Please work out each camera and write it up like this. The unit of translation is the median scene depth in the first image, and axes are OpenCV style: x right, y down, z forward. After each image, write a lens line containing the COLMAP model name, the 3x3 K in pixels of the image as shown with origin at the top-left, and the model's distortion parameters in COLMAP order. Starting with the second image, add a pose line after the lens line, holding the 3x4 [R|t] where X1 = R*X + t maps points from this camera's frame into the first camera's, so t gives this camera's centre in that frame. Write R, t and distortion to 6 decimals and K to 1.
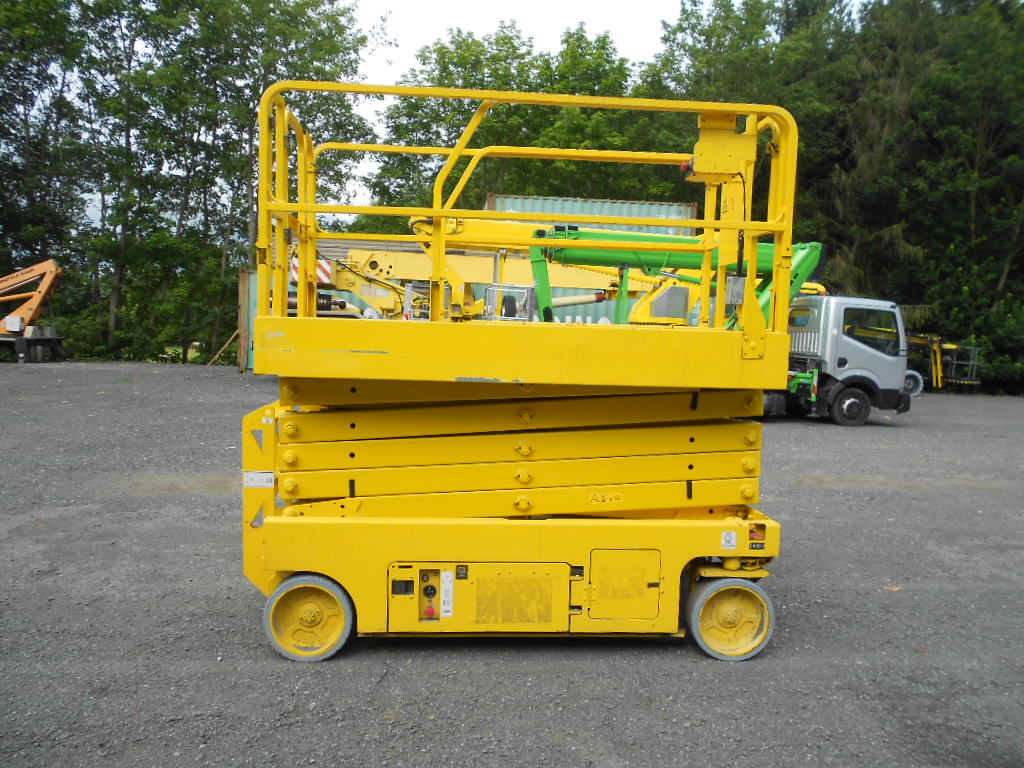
lens RADIAL K [[796.0, 0, 509.7], [0, 796.0, 378.3], [0, 0, 1]] dist [0.014363, -0.005065]
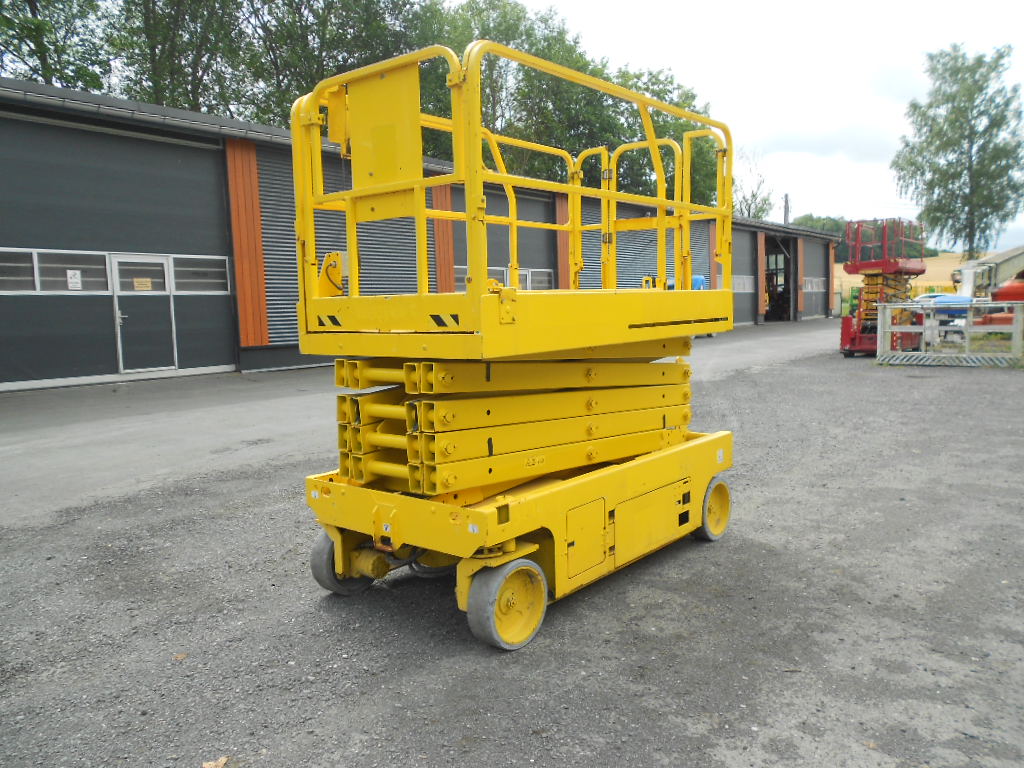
lens RADIAL K [[793.8, 0, 514.4], [0, 793.8, 385.2], [0, 0, 1]] dist [0.010752, -0.009008]
pose [[-0.688631, 0.063818, -0.722298, 0.255772], [-0.039487, 0.991341, 0.125236, -0.024907], [0.724036, 0.114763, -0.680148, 0.536519]]
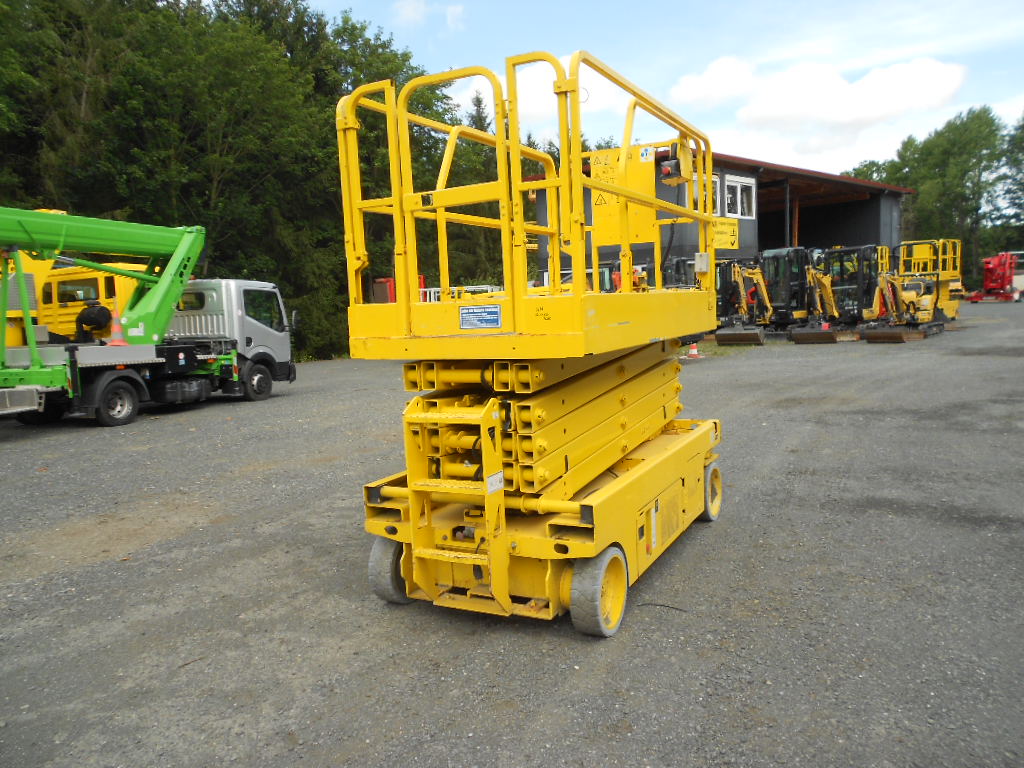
lens RADIAL K [[793.8, 0, 514.4], [0, 793.8, 385.2], [0, 0, 1]] dist [0.010752, -0.009008]
pose [[0.510593, -0.138554, 0.848586, -0.305016], [0.117361, 0.988925, 0.090852, -0.016800], [-0.851775, 0.053203, 0.521199, 0.152540]]
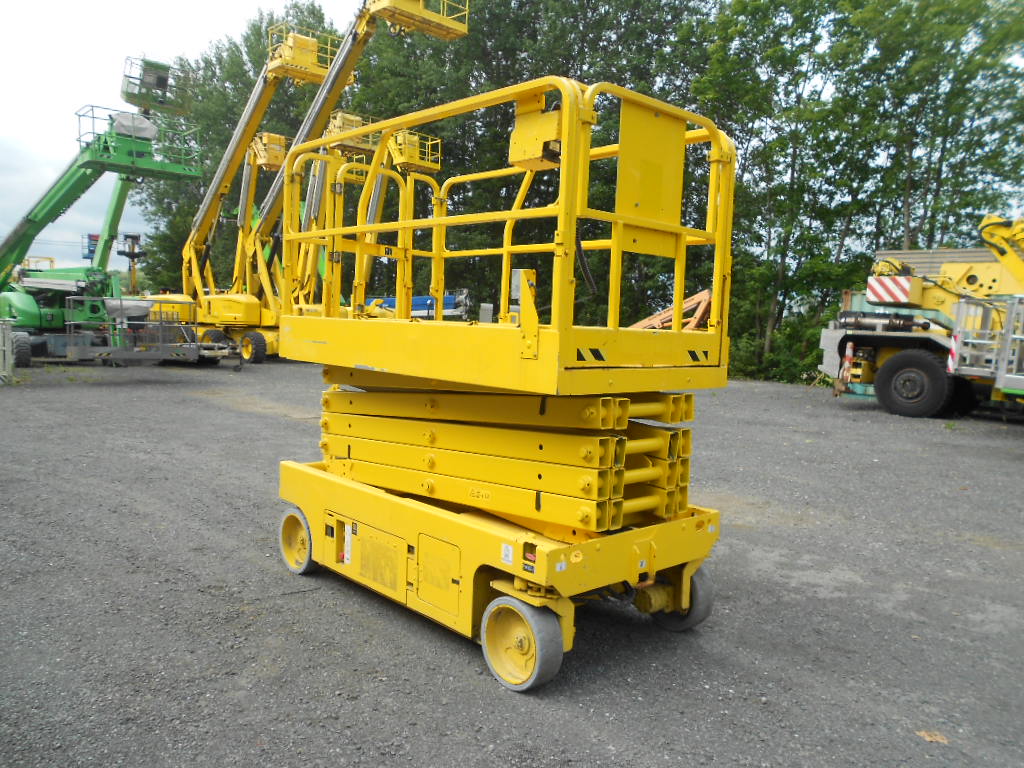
lens RADIAL K [[793.4, 0, 512.0], [0, 793.4, 384.0], [0, 0, 1]] dist [0.013715, -0.002172]
pose [[0.622626, 0.053592, -0.780682, 0.272103], [-0.075029, 0.997144, 0.008613, -0.000374], [0.778914, 0.053211, 0.624869, 0.115940]]
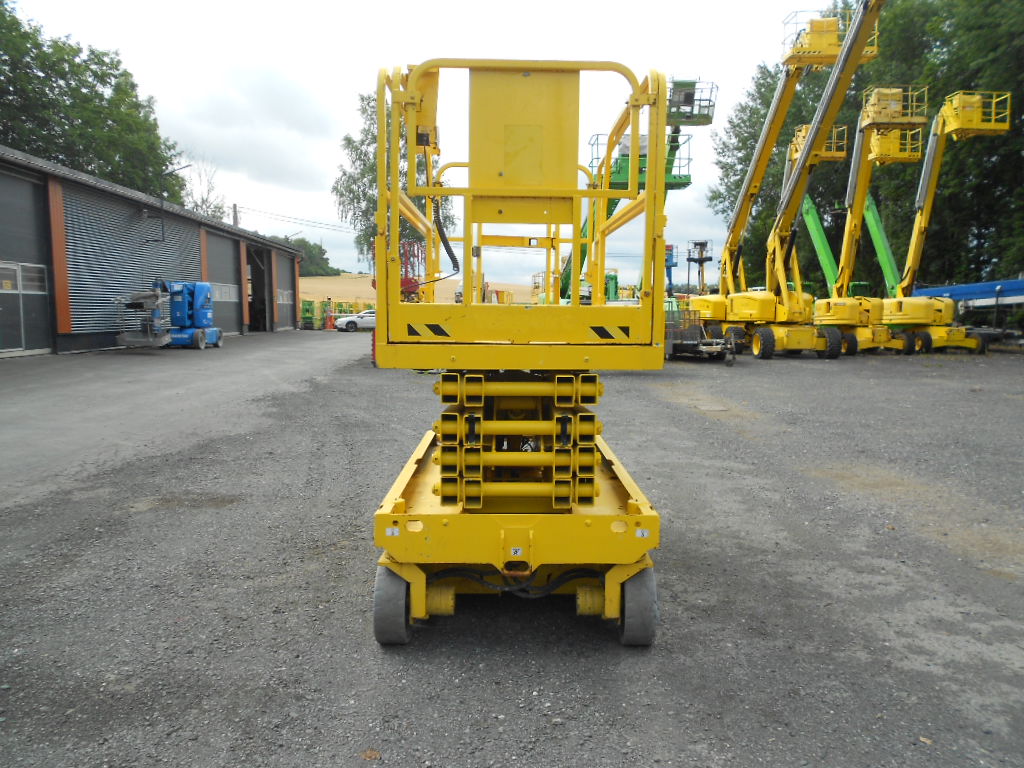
lens RADIAL K [[793.8, 0, 514.4], [0, 793.8, 385.2], [0, 0, 1]] dist [0.010752, -0.009008]
pose [[-0.054799, 0.065232, -0.996364, 0.343953], [-0.077454, 0.994579, 0.069375, -0.011416], [0.995489, 0.080974, -0.049450, 0.331311]]
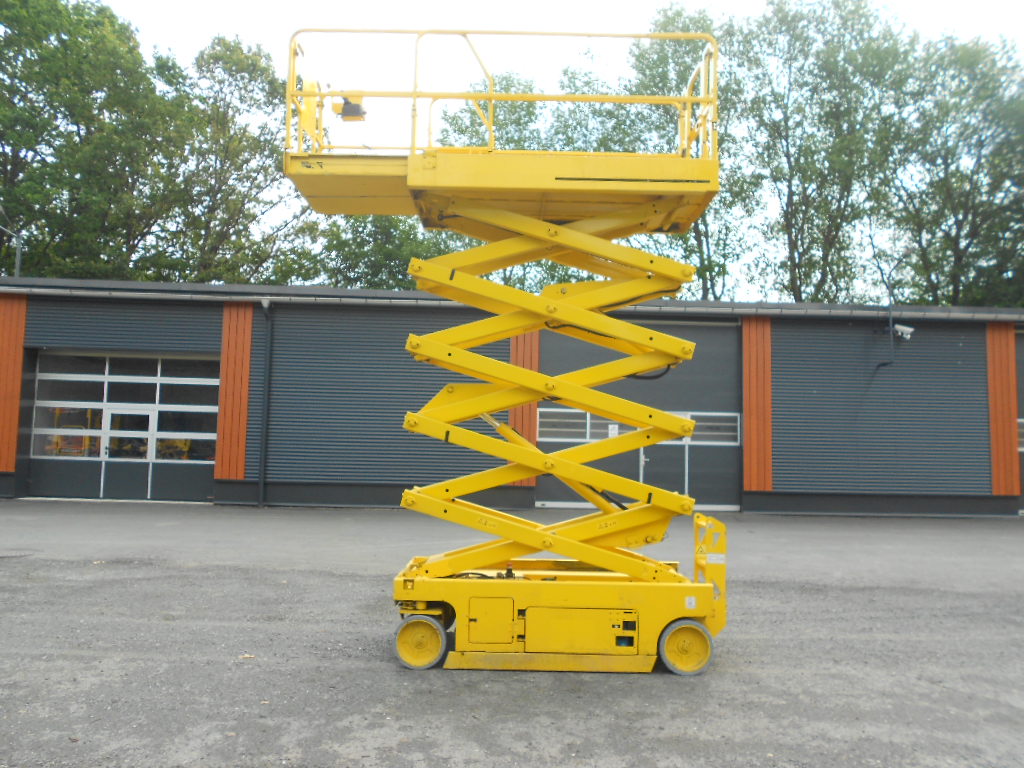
lens RADIAL K [[776.0, 0, 498.2], [0, 776.0, 383.5], [0, 0, 1]] dist [0.012733, -0.000406]
pose [[-0.996146, -0.035983, 0.079984, -0.000024], [-0.037739, 0.999076, -0.020553, -0.057328], [-0.079170, -0.023492, -0.996584, 0.796327]]
